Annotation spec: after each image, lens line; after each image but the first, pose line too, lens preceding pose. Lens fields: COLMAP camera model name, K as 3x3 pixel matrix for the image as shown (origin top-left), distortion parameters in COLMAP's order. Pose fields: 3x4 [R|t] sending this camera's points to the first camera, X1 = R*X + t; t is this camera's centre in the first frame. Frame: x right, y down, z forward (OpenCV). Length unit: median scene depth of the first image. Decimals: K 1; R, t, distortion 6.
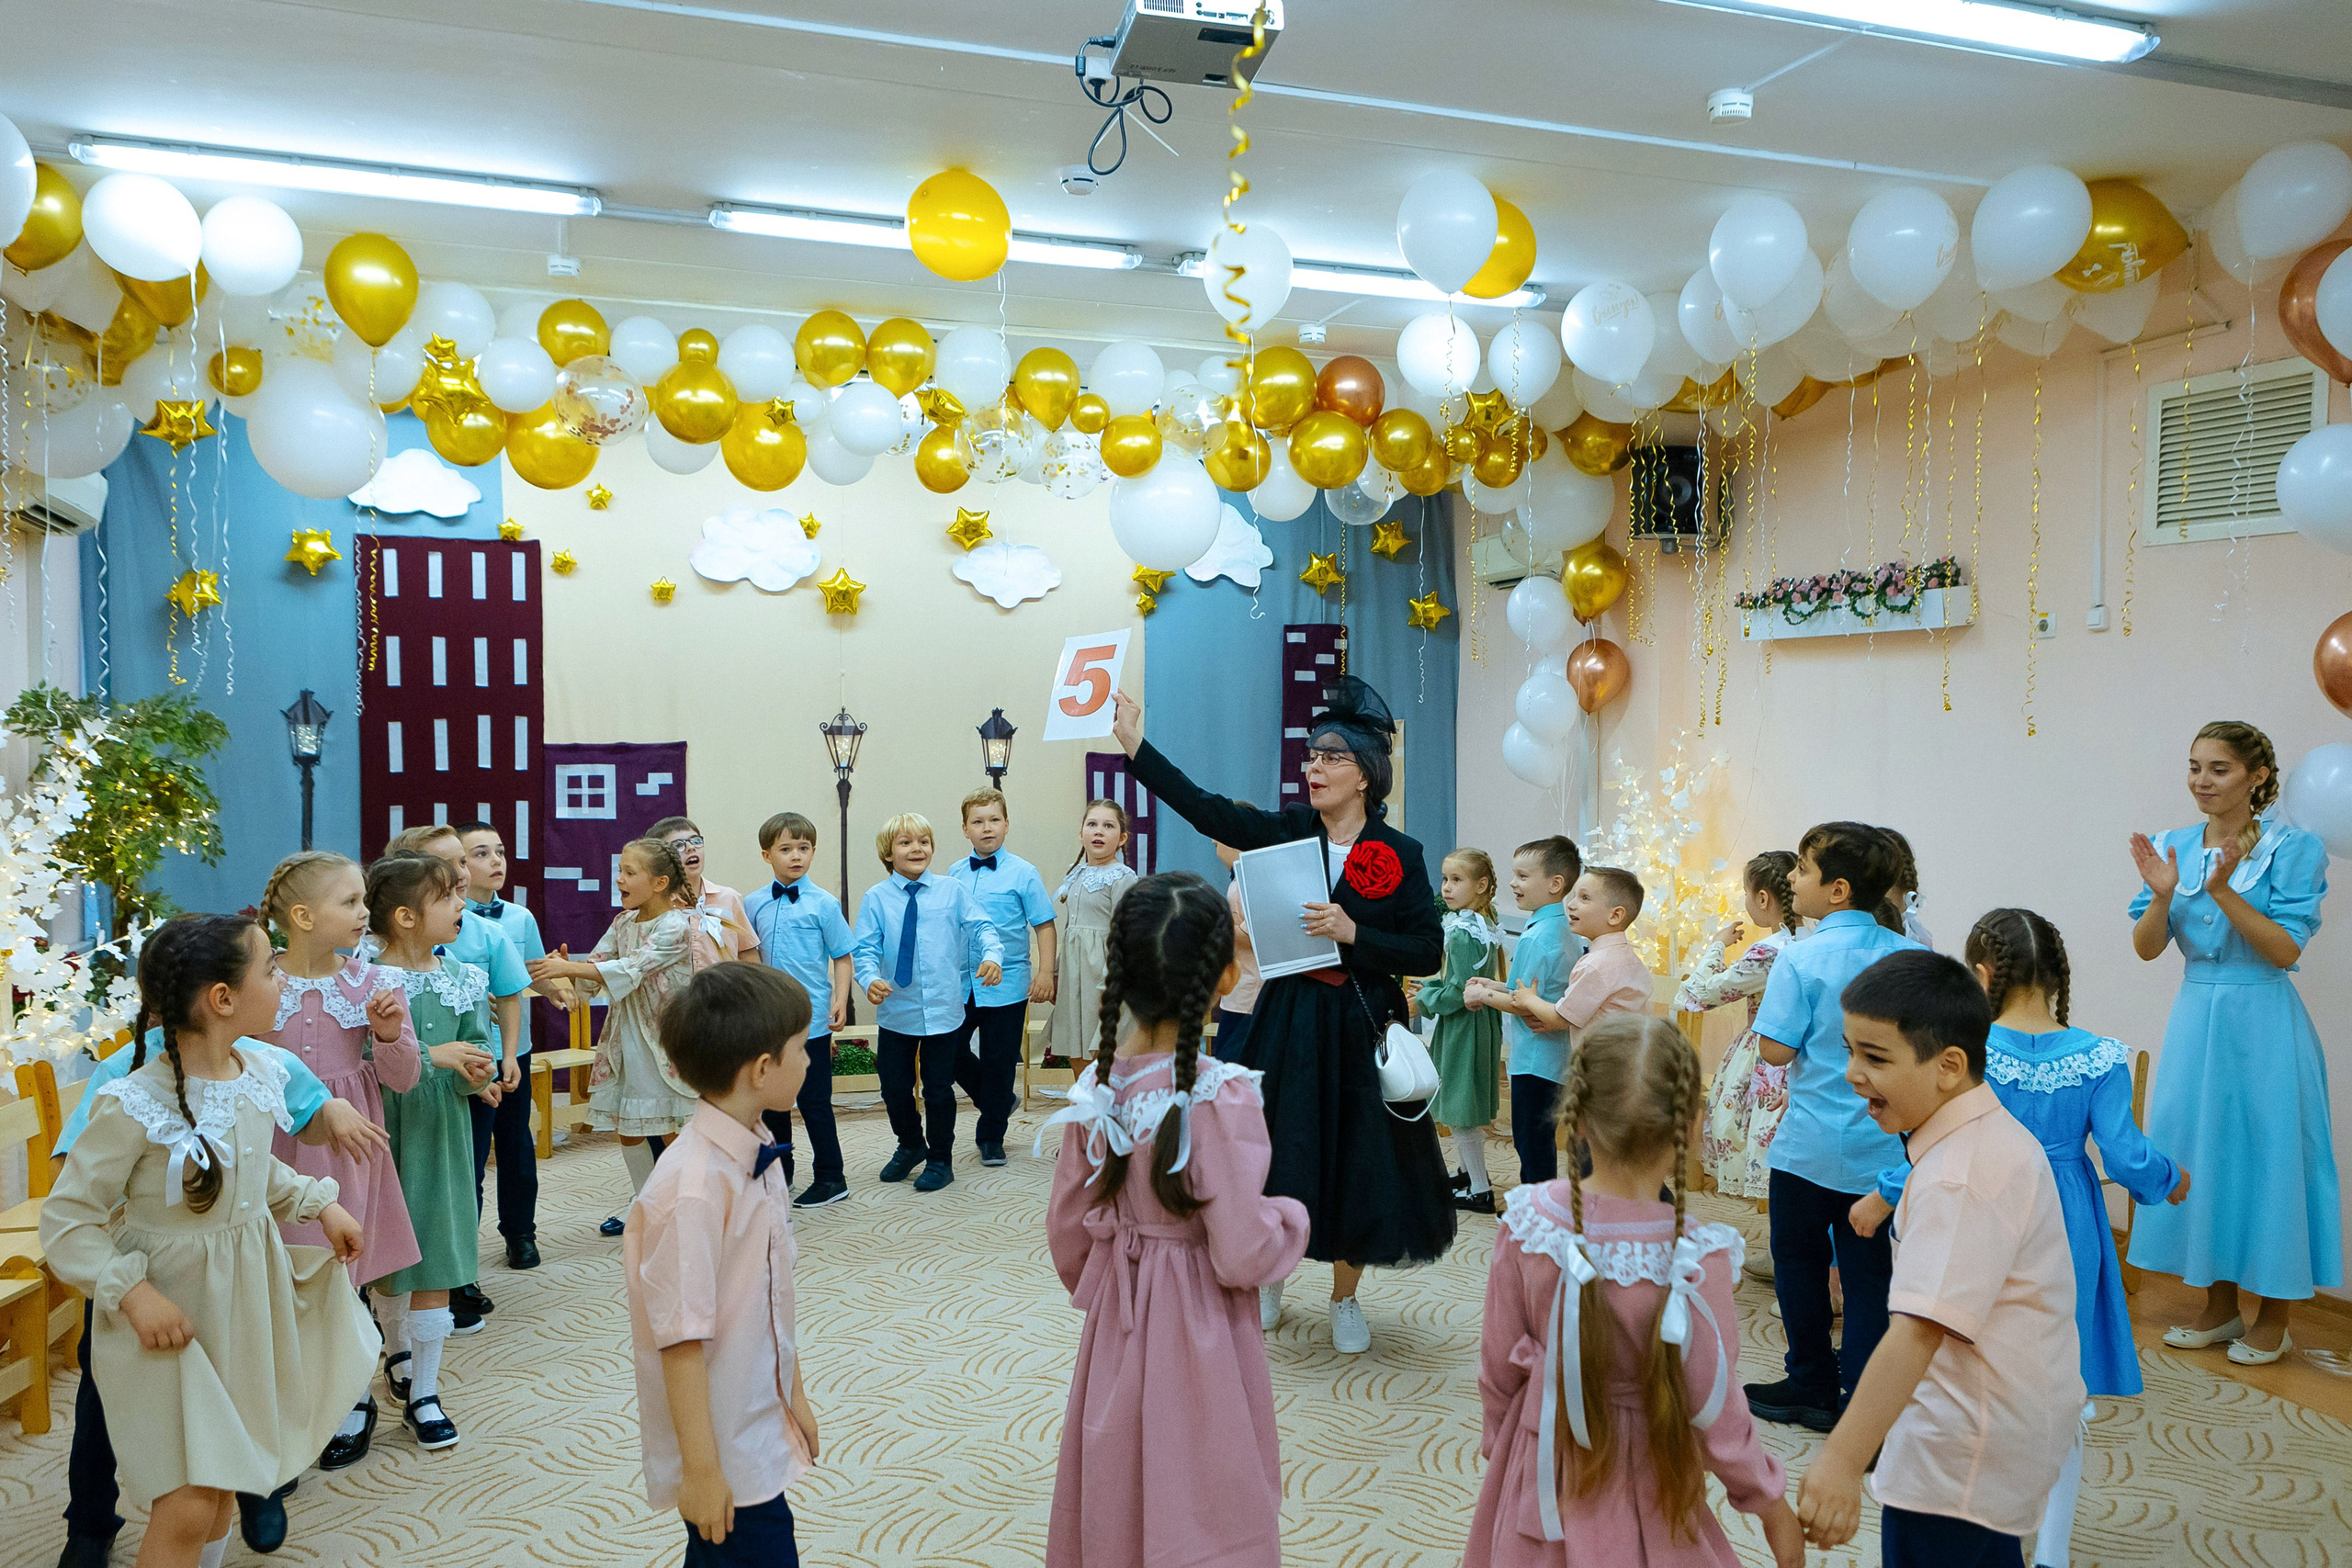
lens RADIAL K [[1834.6, 0, 1170.0], [0, 1834.6, 798.3], [0, 0, 1]] dist [0.002999, 0.003086]
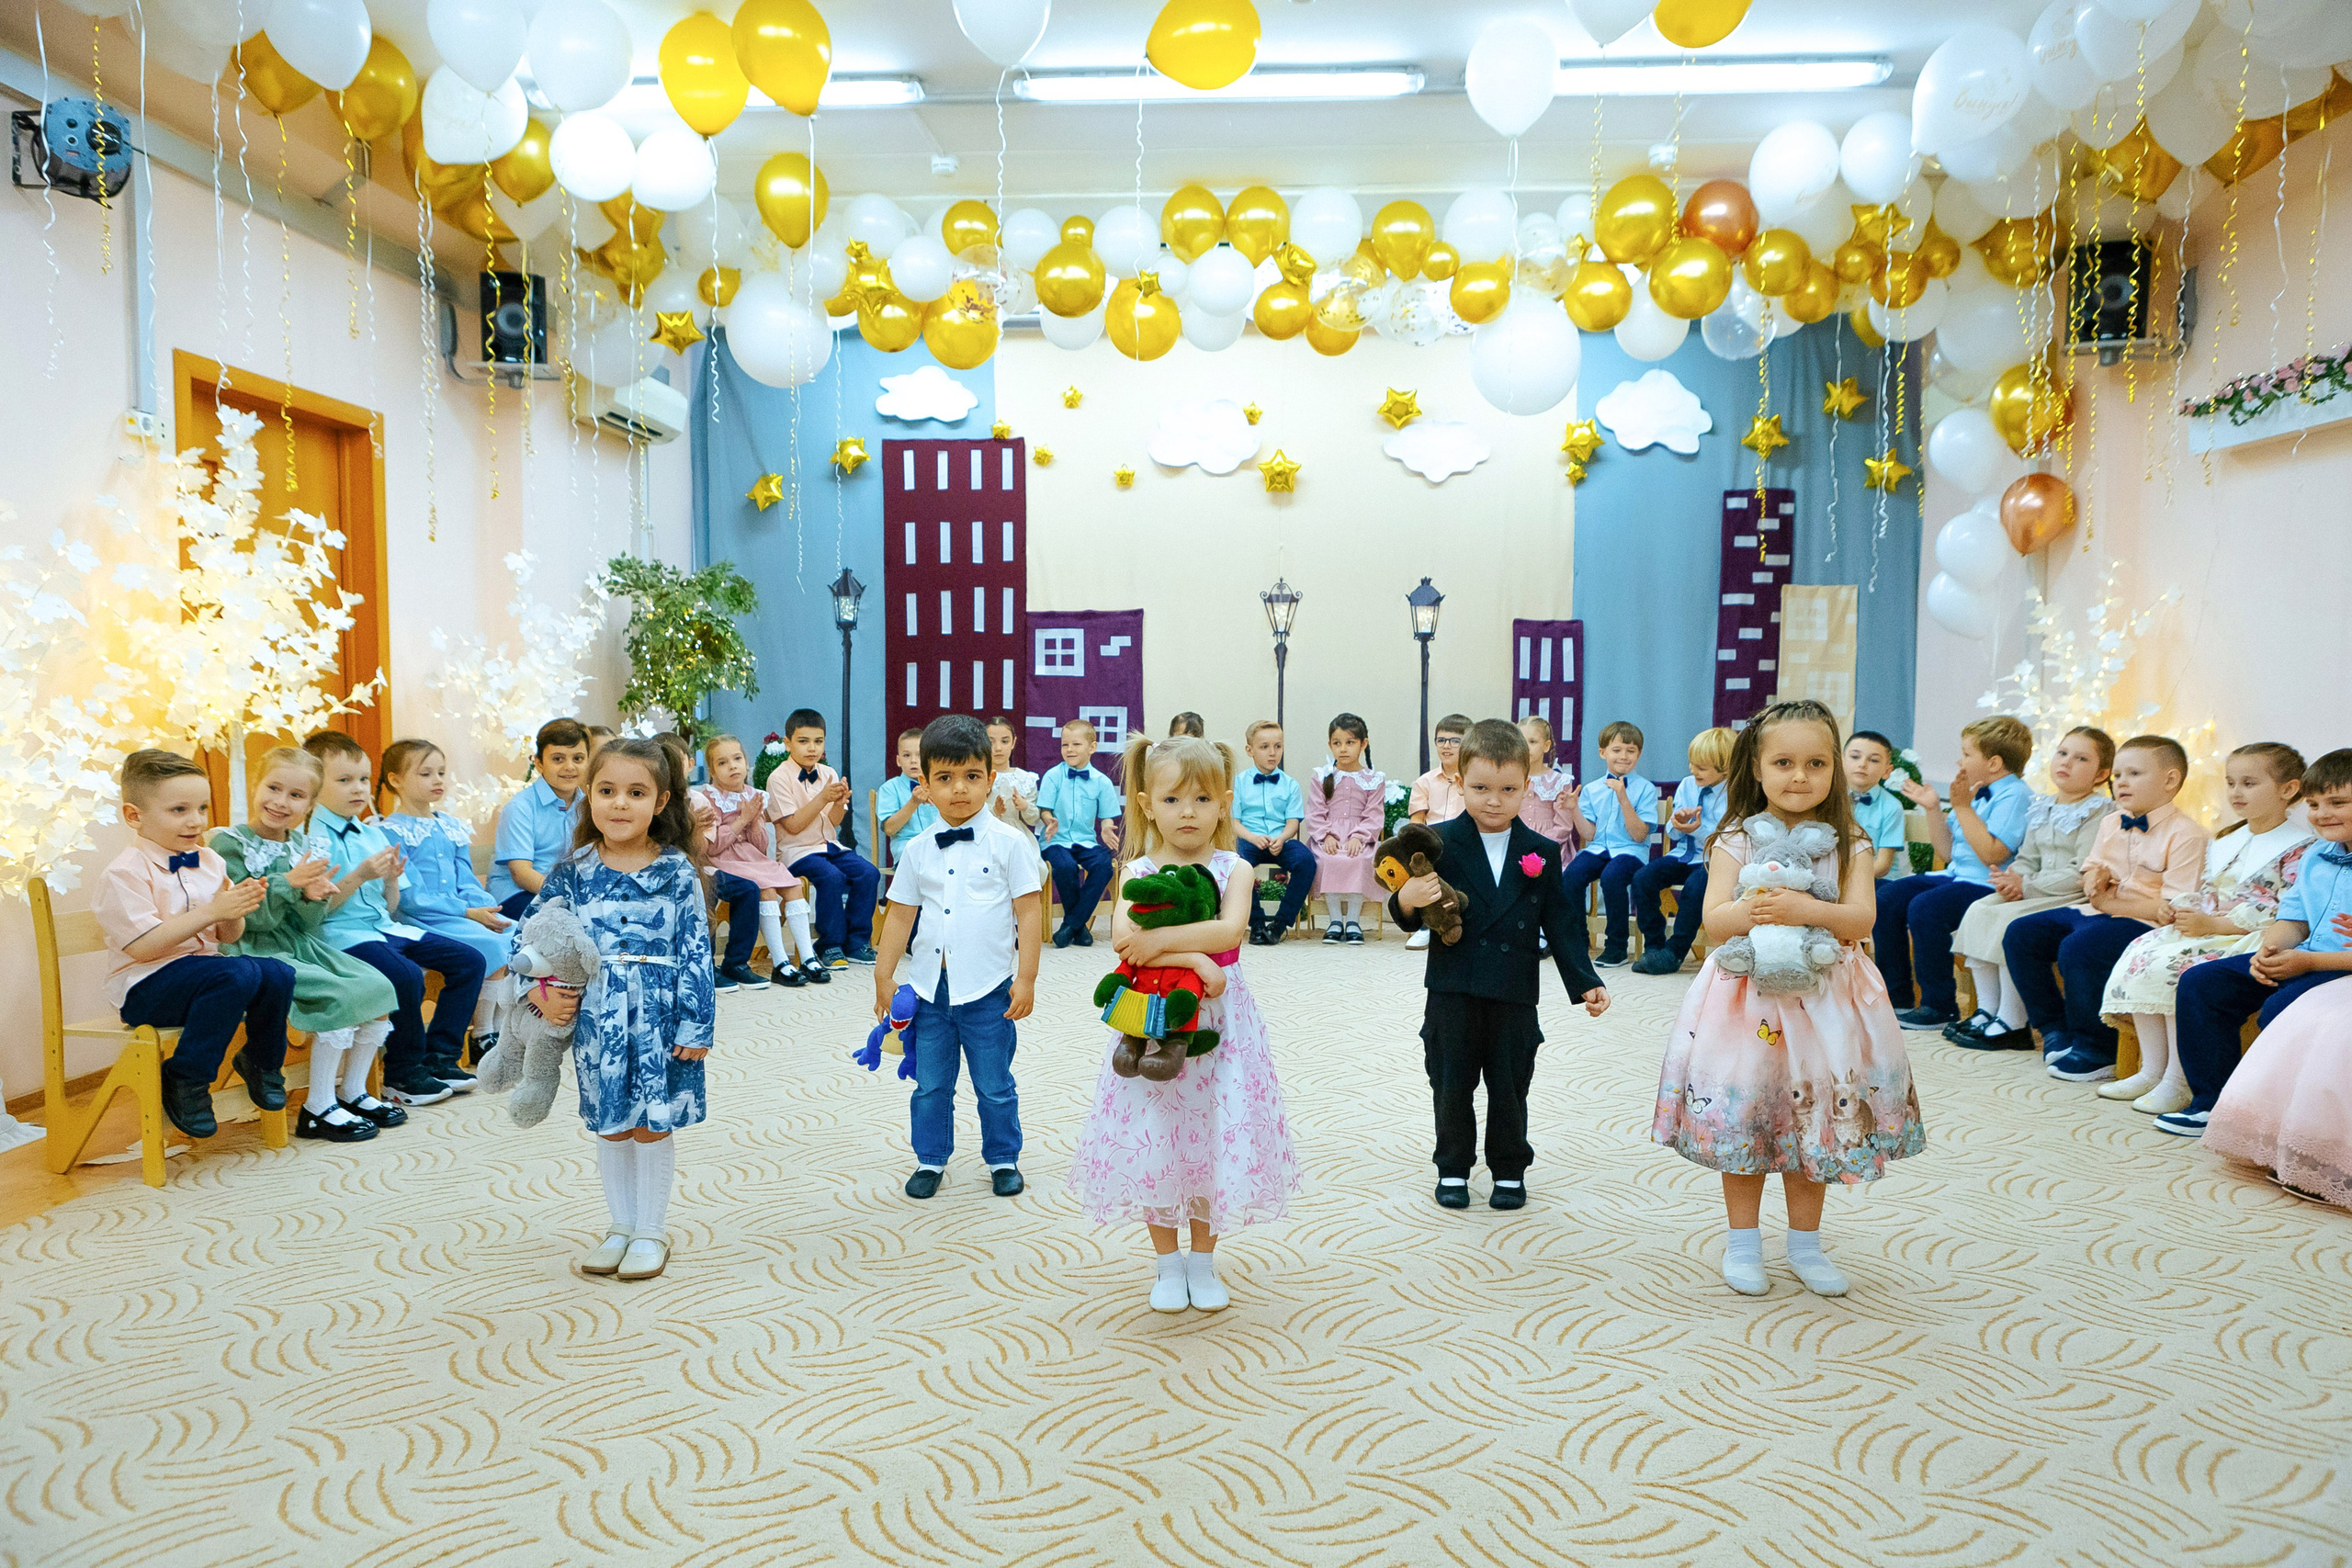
lens RADIAL K [[1600.1, 0, 1170.0], [0, 1600.1, 798.0], [0, 0, 1]] dist [-0.035972, 0.032559]
pose [[0.917118, 0.026171, -0.397755, 0.165915], [-0.013202, 0.999289, 0.035310, 0.056445], [0.398396, -0.027132, 0.916812, 0.101431]]
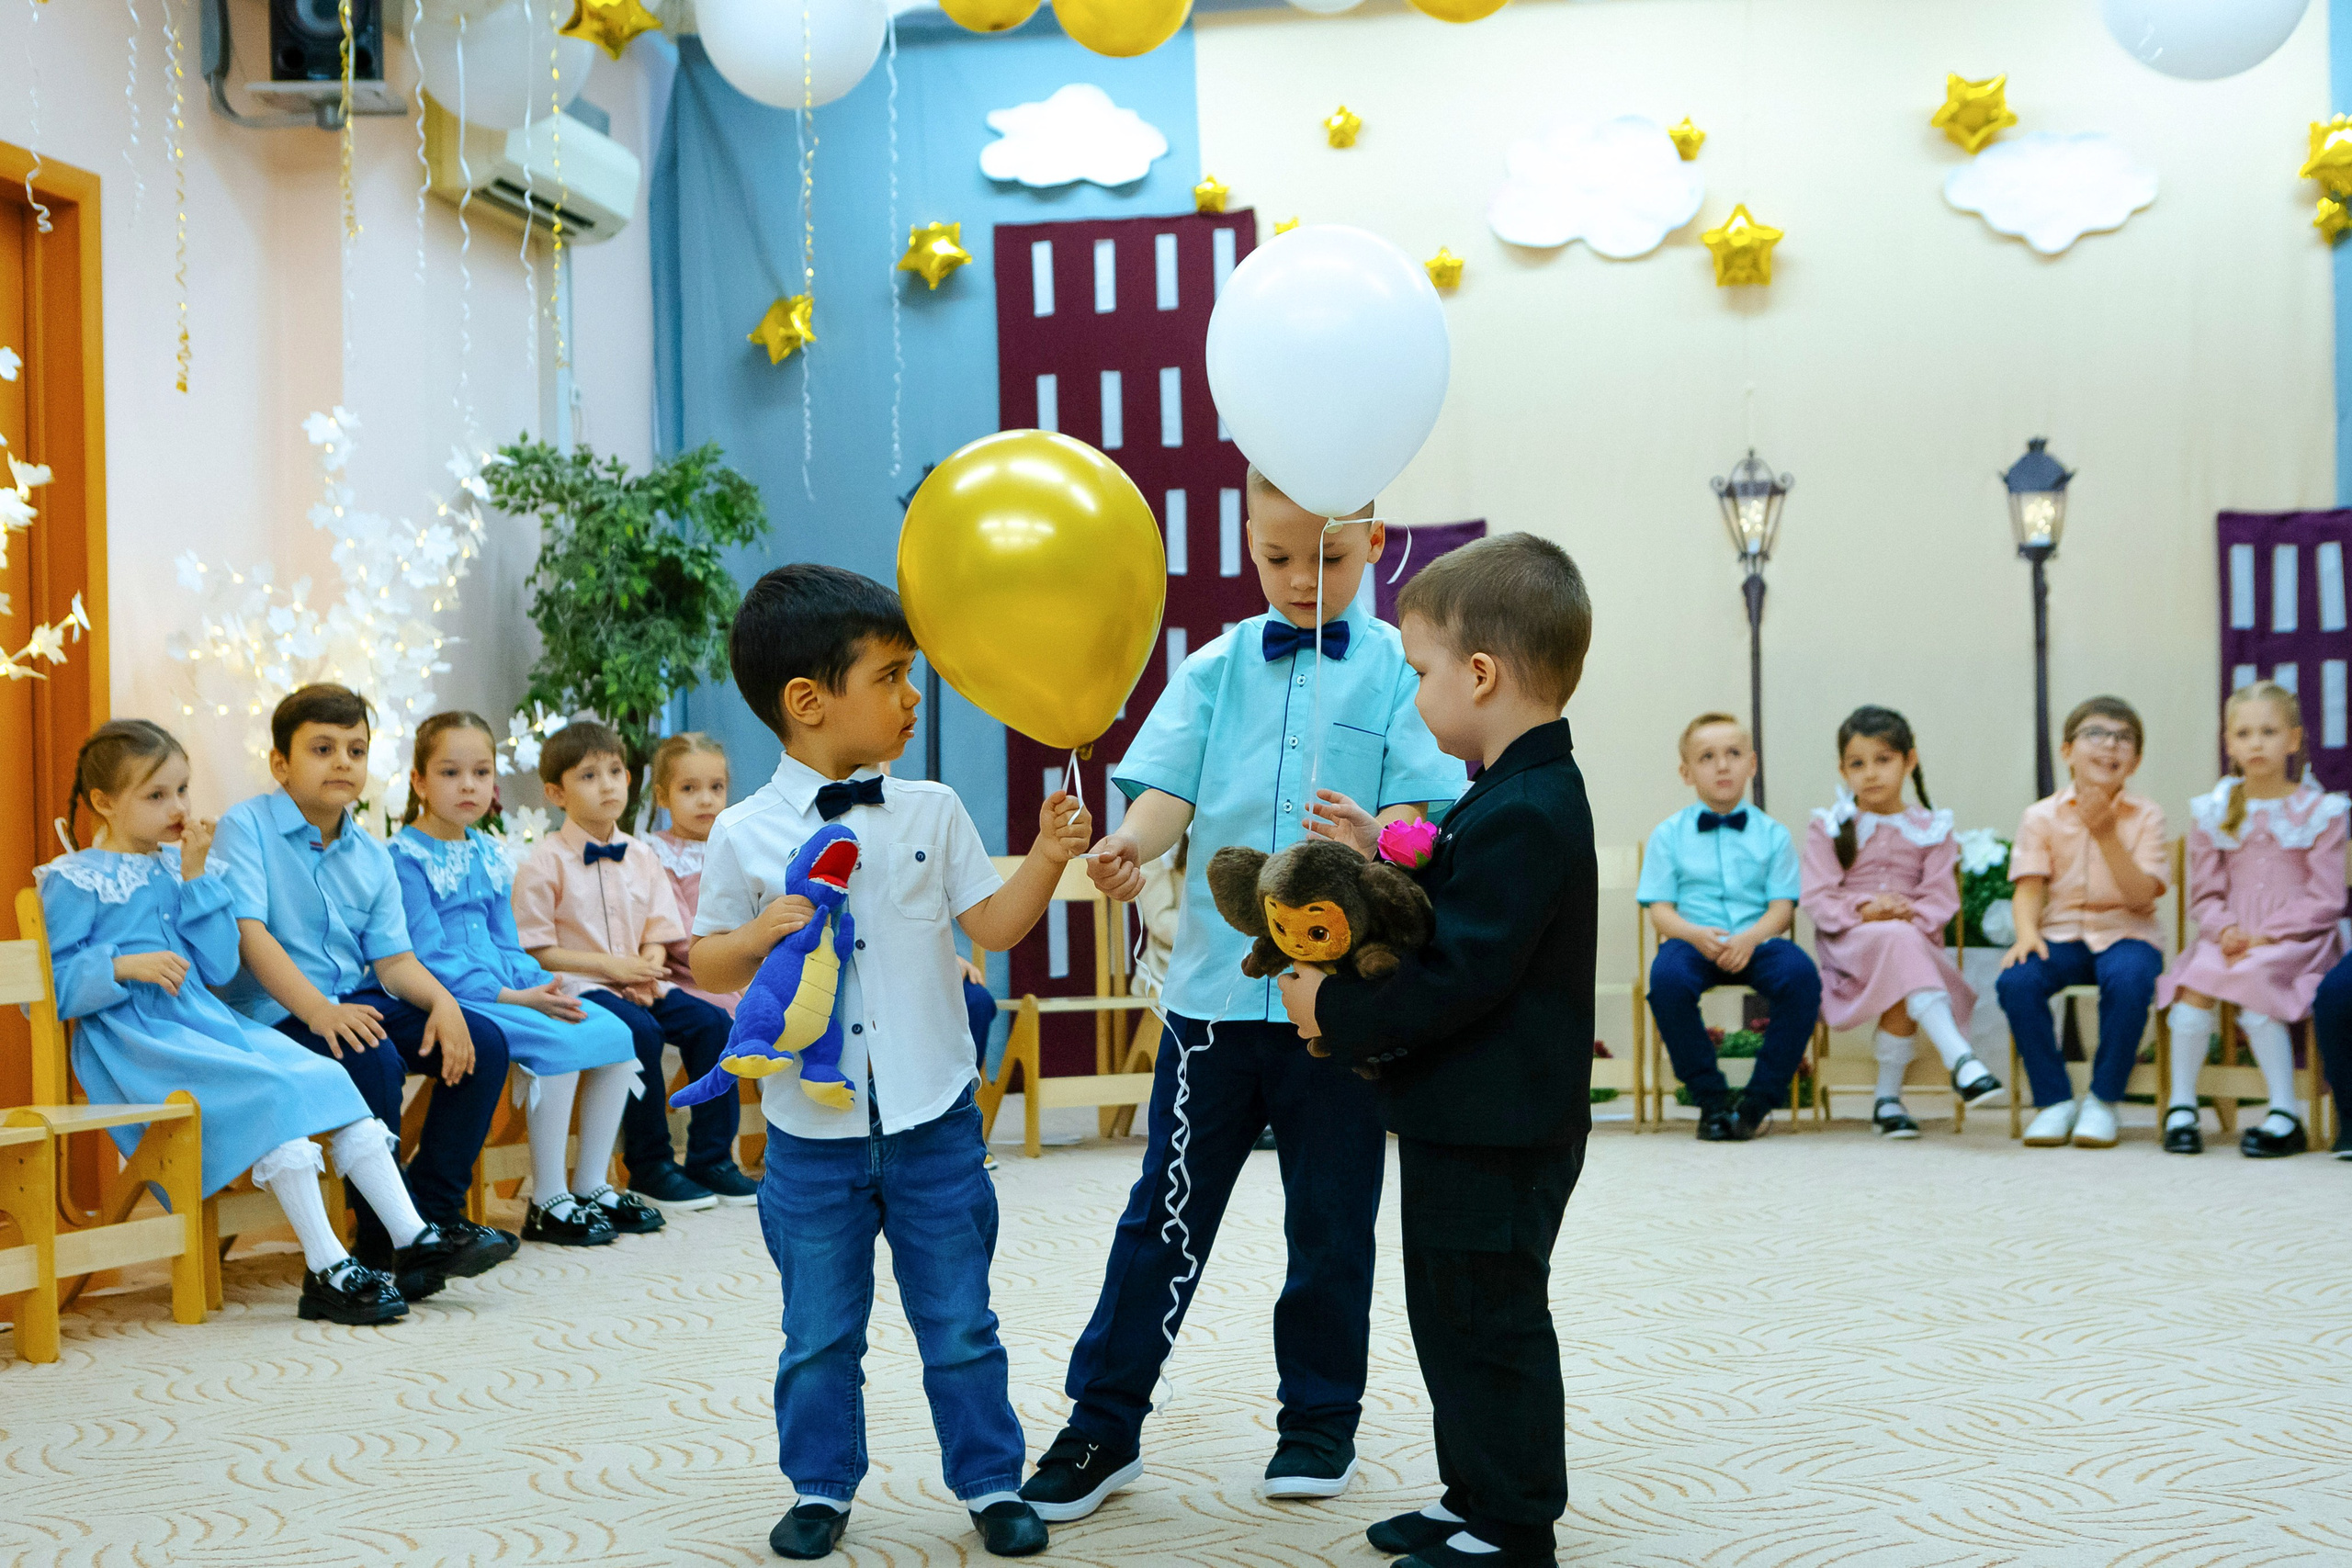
lens RADIAL K [[3066.0, 0, 1159.7], [0, 3066.0, 786.9], [0, 0, 1]] dist [-0.019706, 0.000000]
pose [[0.851210, -0.022078, -0.524361, 0.185641], [0.004127, 0.999365, -0.035379, 0.100724], [0.524809, 0.027951, 0.850761, 0.106667]]
